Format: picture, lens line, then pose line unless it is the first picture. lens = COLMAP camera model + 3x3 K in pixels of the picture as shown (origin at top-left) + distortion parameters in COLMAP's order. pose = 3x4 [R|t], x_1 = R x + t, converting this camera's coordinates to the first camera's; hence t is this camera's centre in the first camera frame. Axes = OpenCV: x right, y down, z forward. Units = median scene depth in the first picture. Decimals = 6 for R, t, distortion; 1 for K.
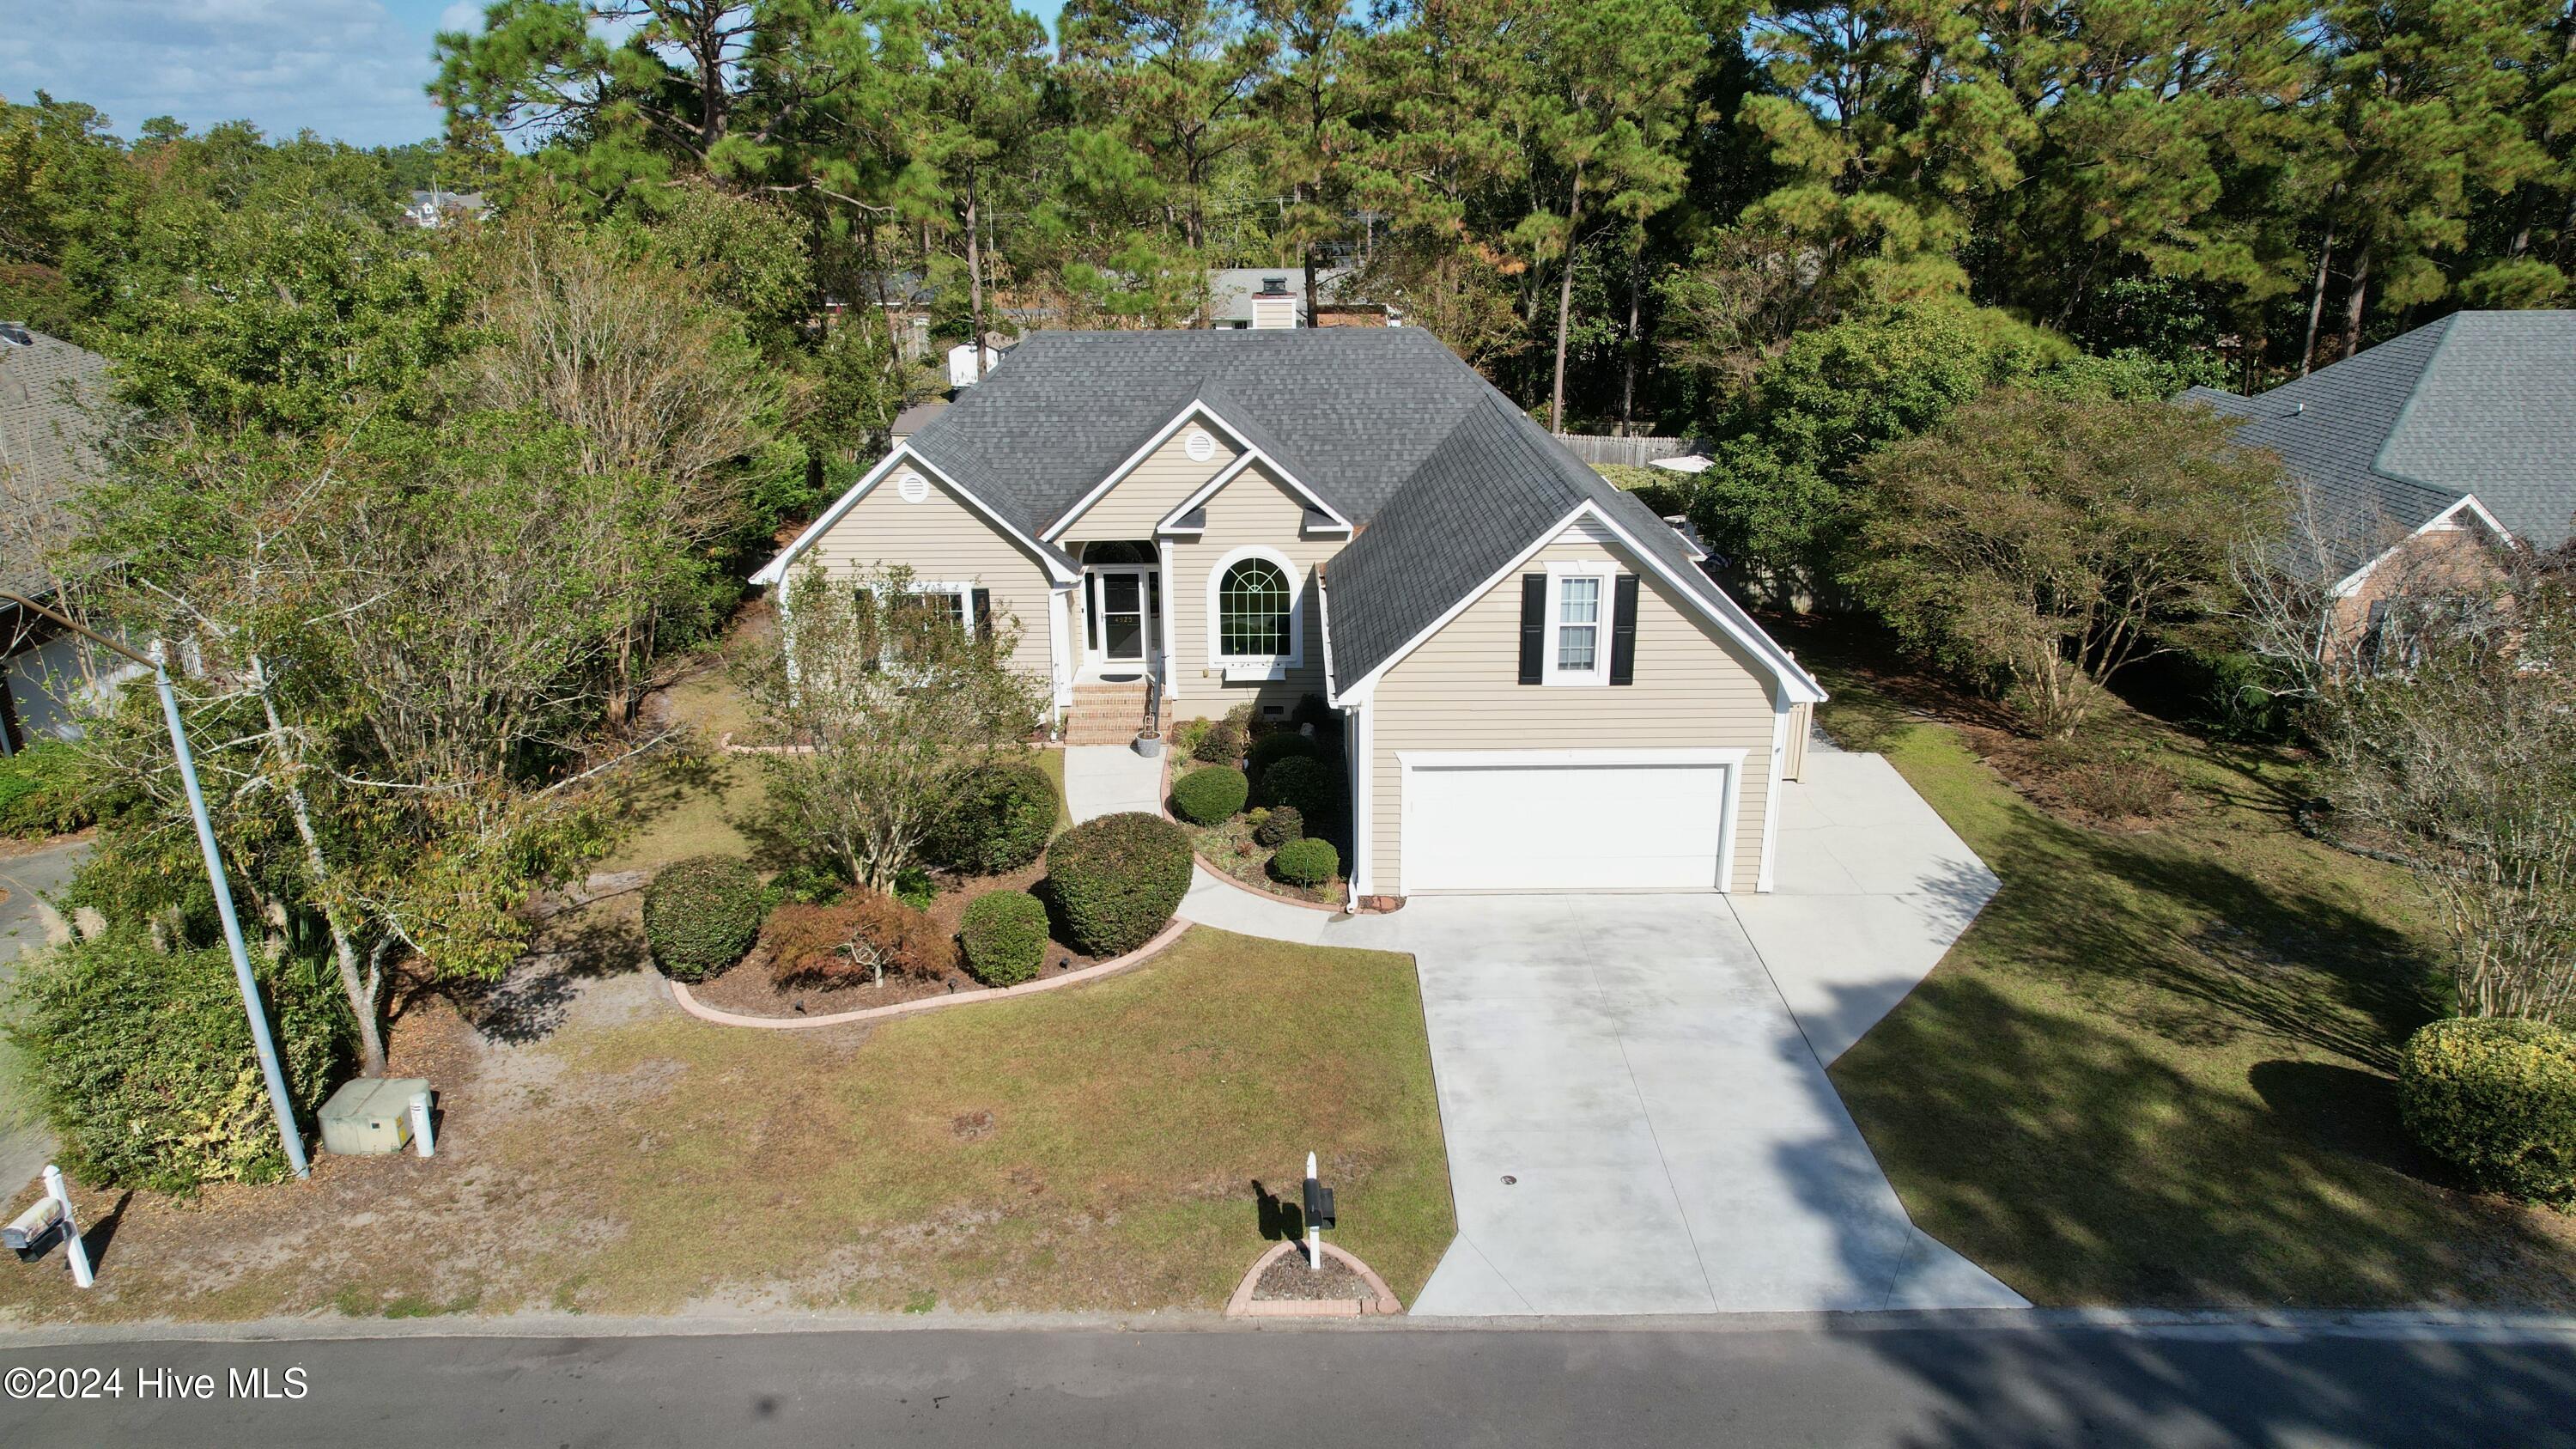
lens RADIAL K [[1641.2, 0, 1287.0], [0, 1641.2, 731.1], [0, 0, 1]] dist [-0.051138, 0.035018]
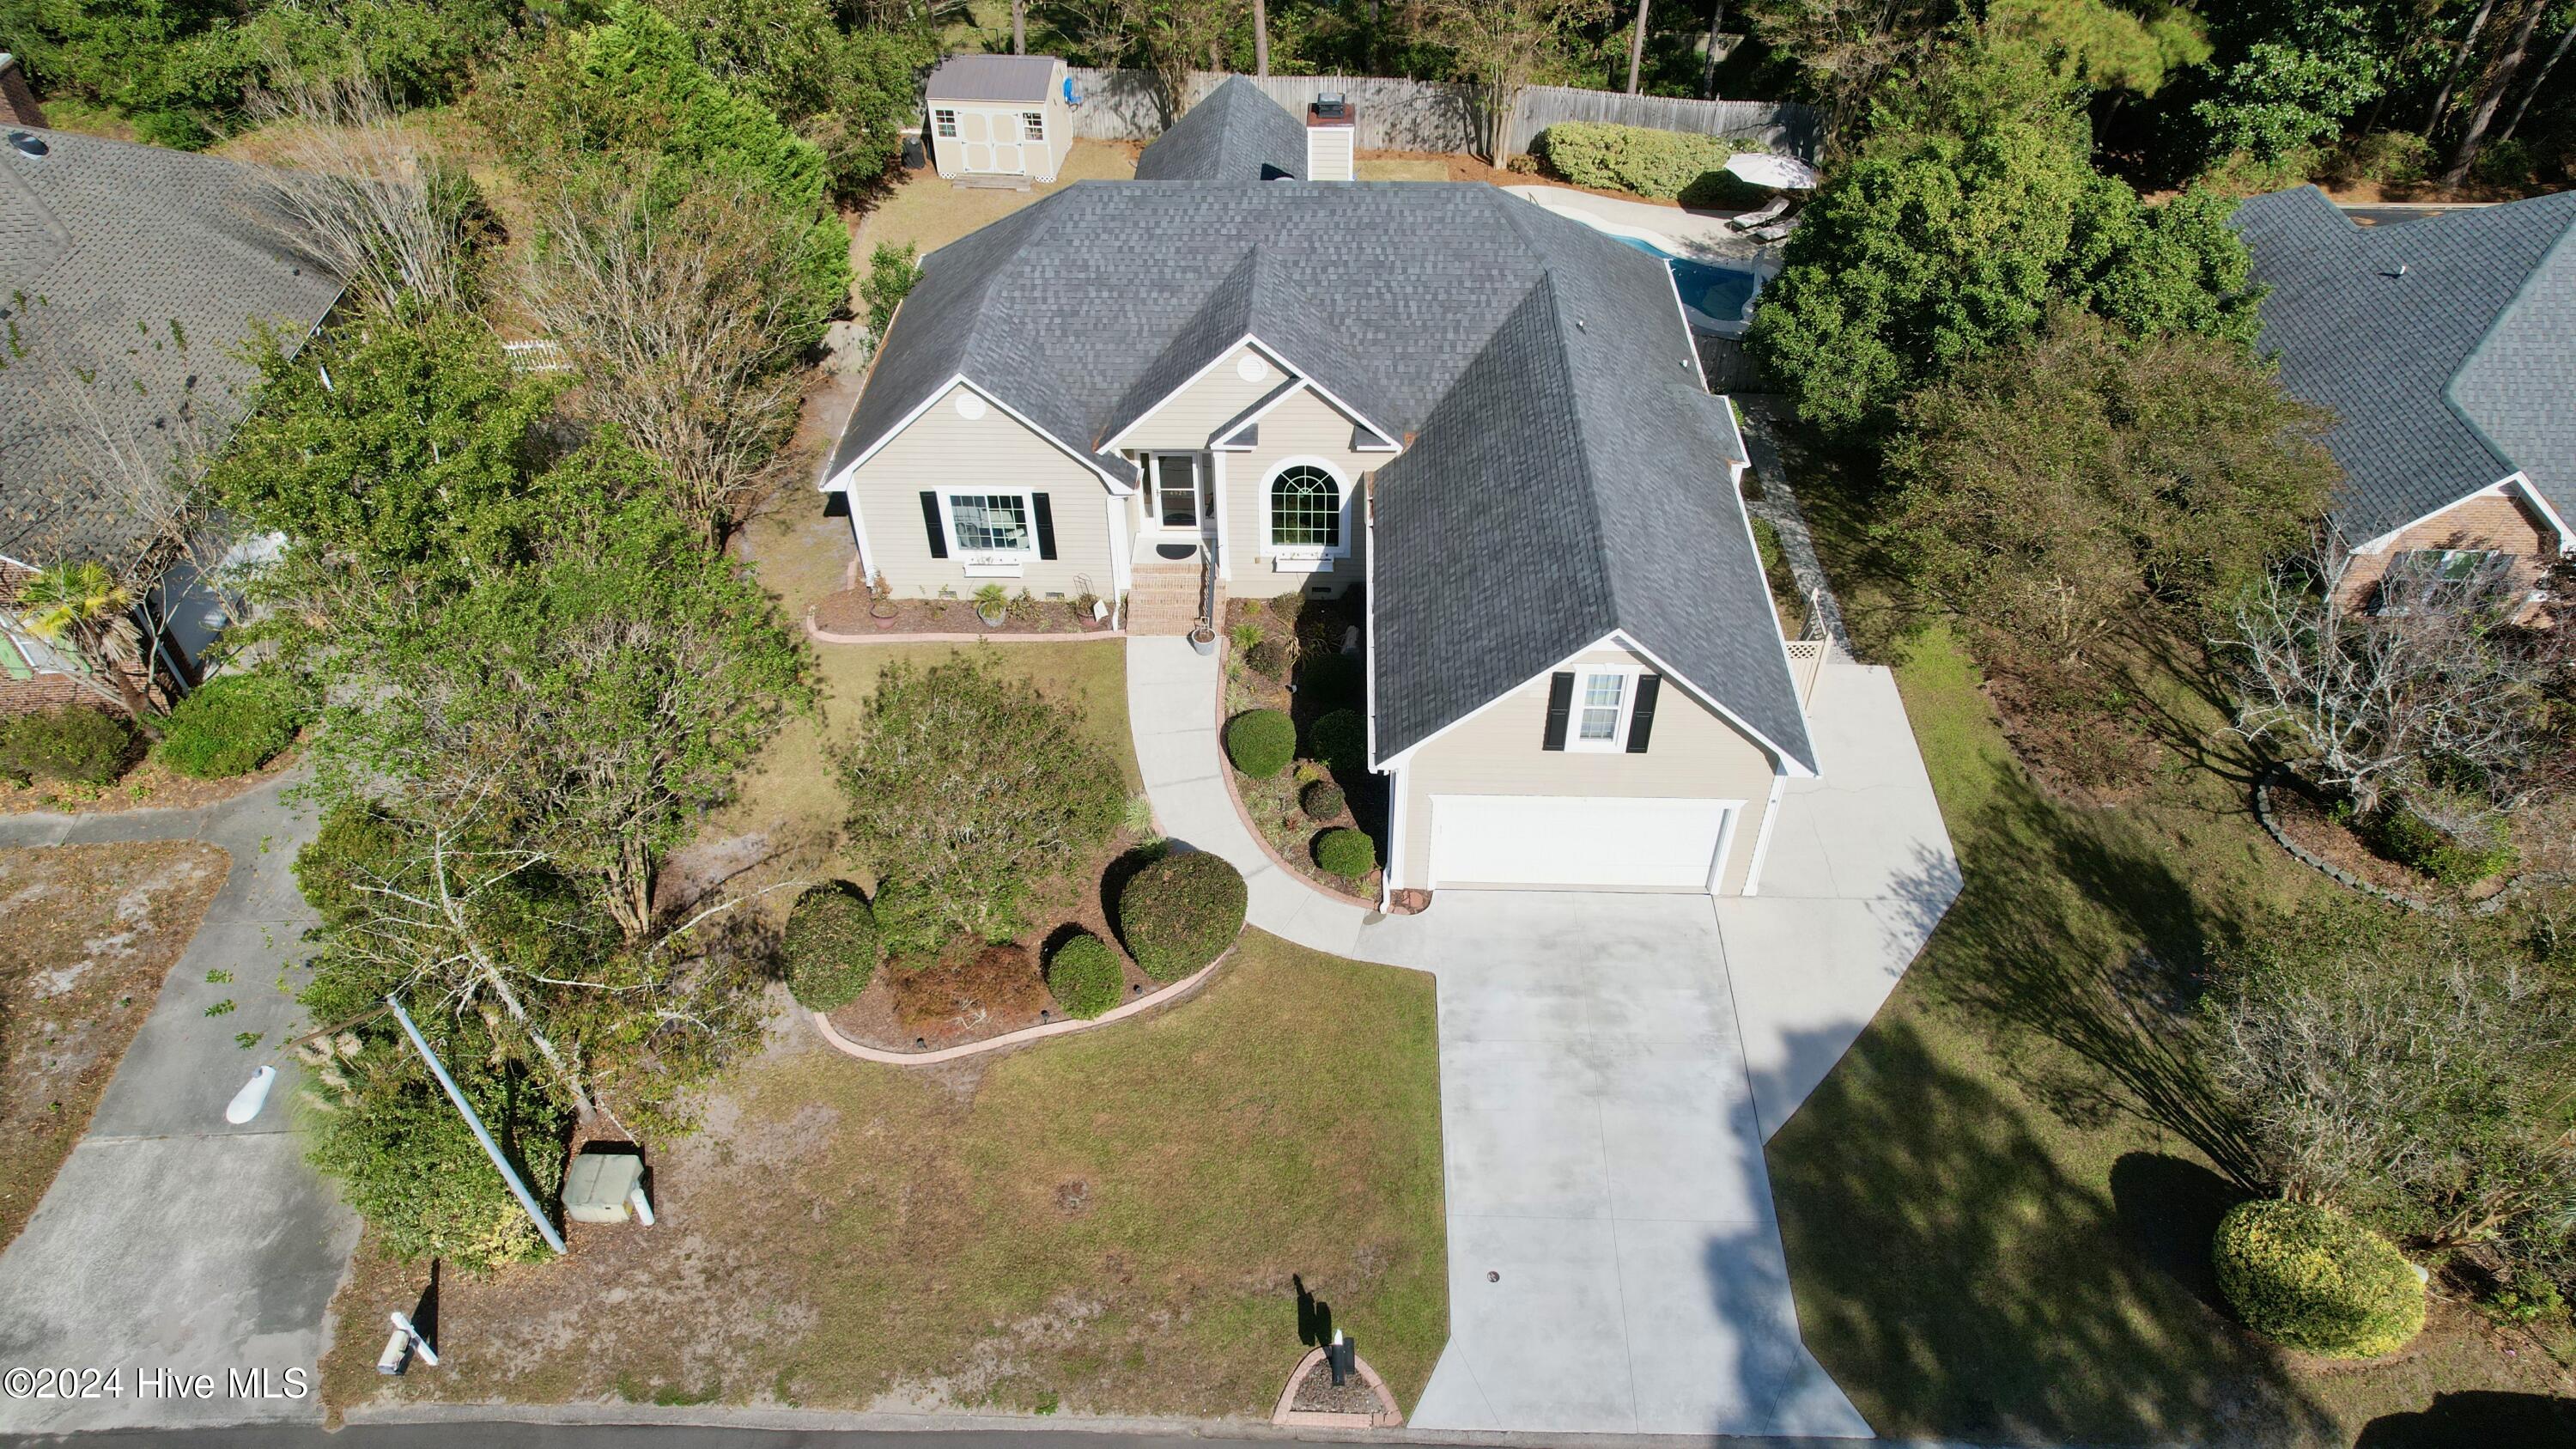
lens RADIAL K [[1641.2, 0, 1290.2], [0, 1641.2, 730.9], [0, 0, 1]] dist [-0.051138, 0.035018]
pose [[0.999486, 0.021322, -0.023933, -0.001879], [-0.010031, 0.917224, 0.398245, -0.513859], [0.030443, -0.397801, 0.916967, -0.007218]]
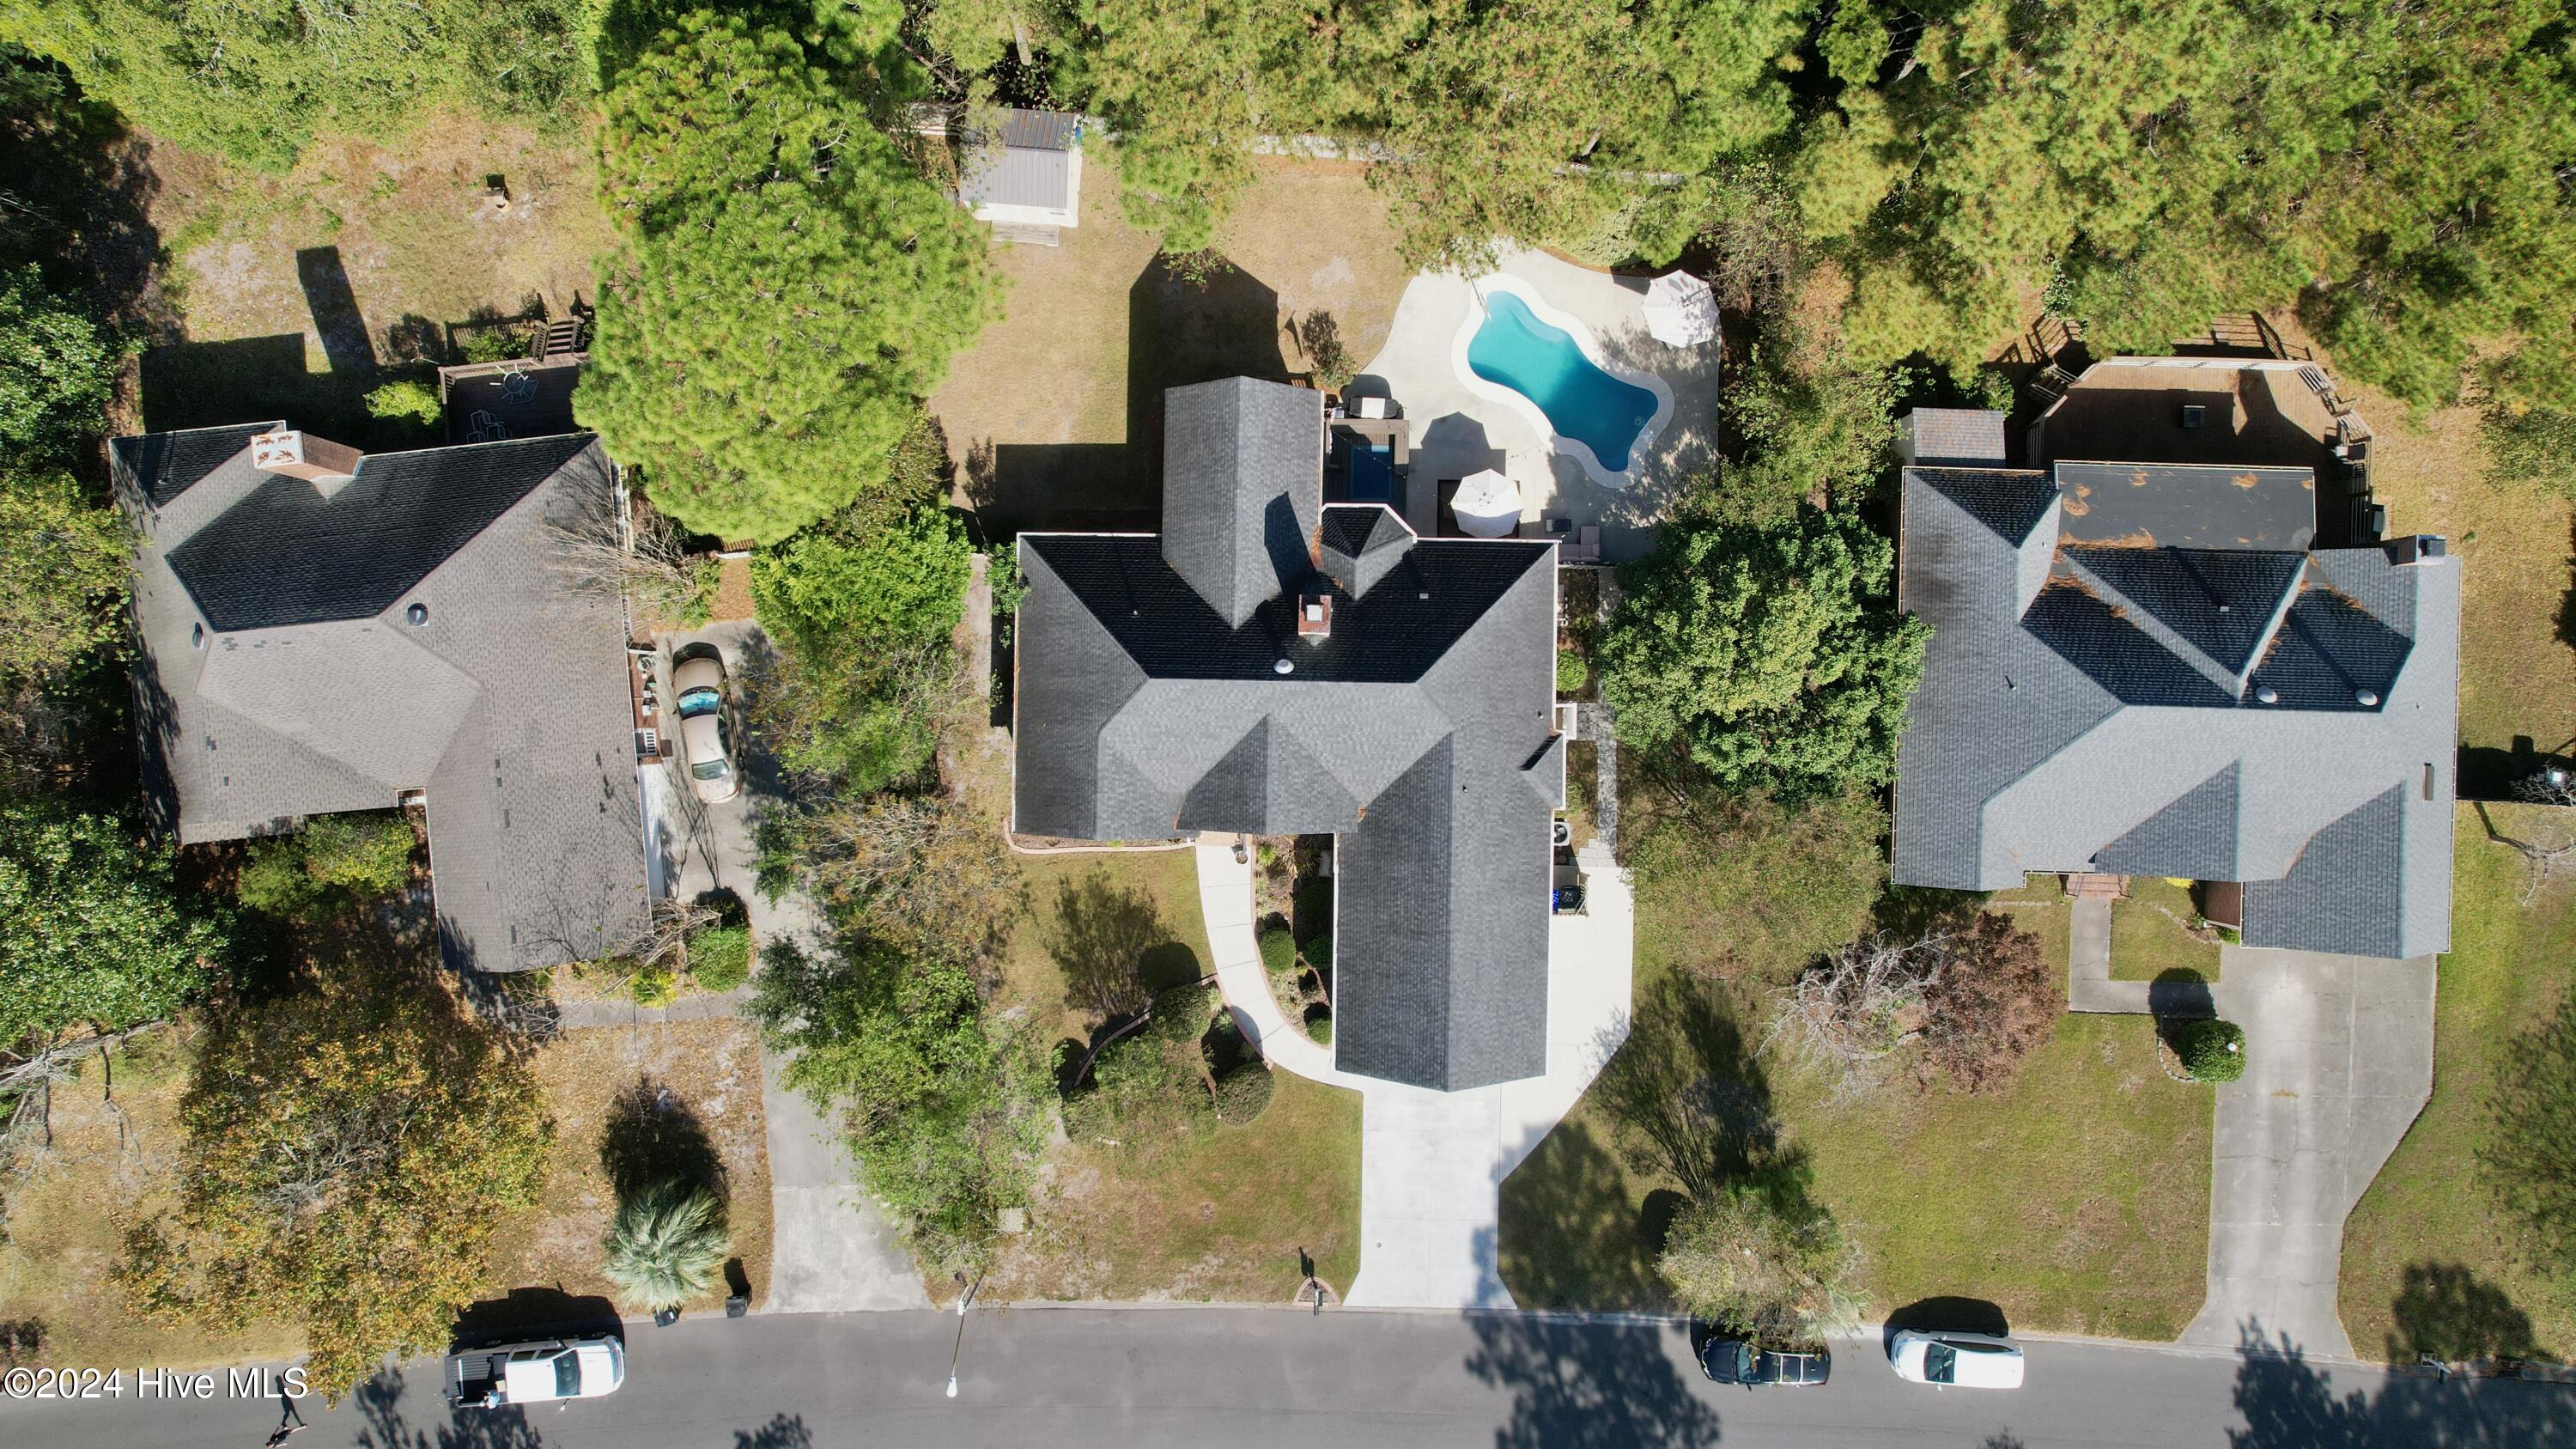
lens RADIAL K [[1641.2, 0, 1284.3], [0, 1641.2, 730.6], [0, 0, 1]] dist [-0.051138, 0.035018]
pose [[0.999828, 0.016361, -0.008775, -0.031871], [0.002960, 0.326143, 0.945316, -2.517496], [0.018328, -0.945179, 0.326038, 0.744051]]
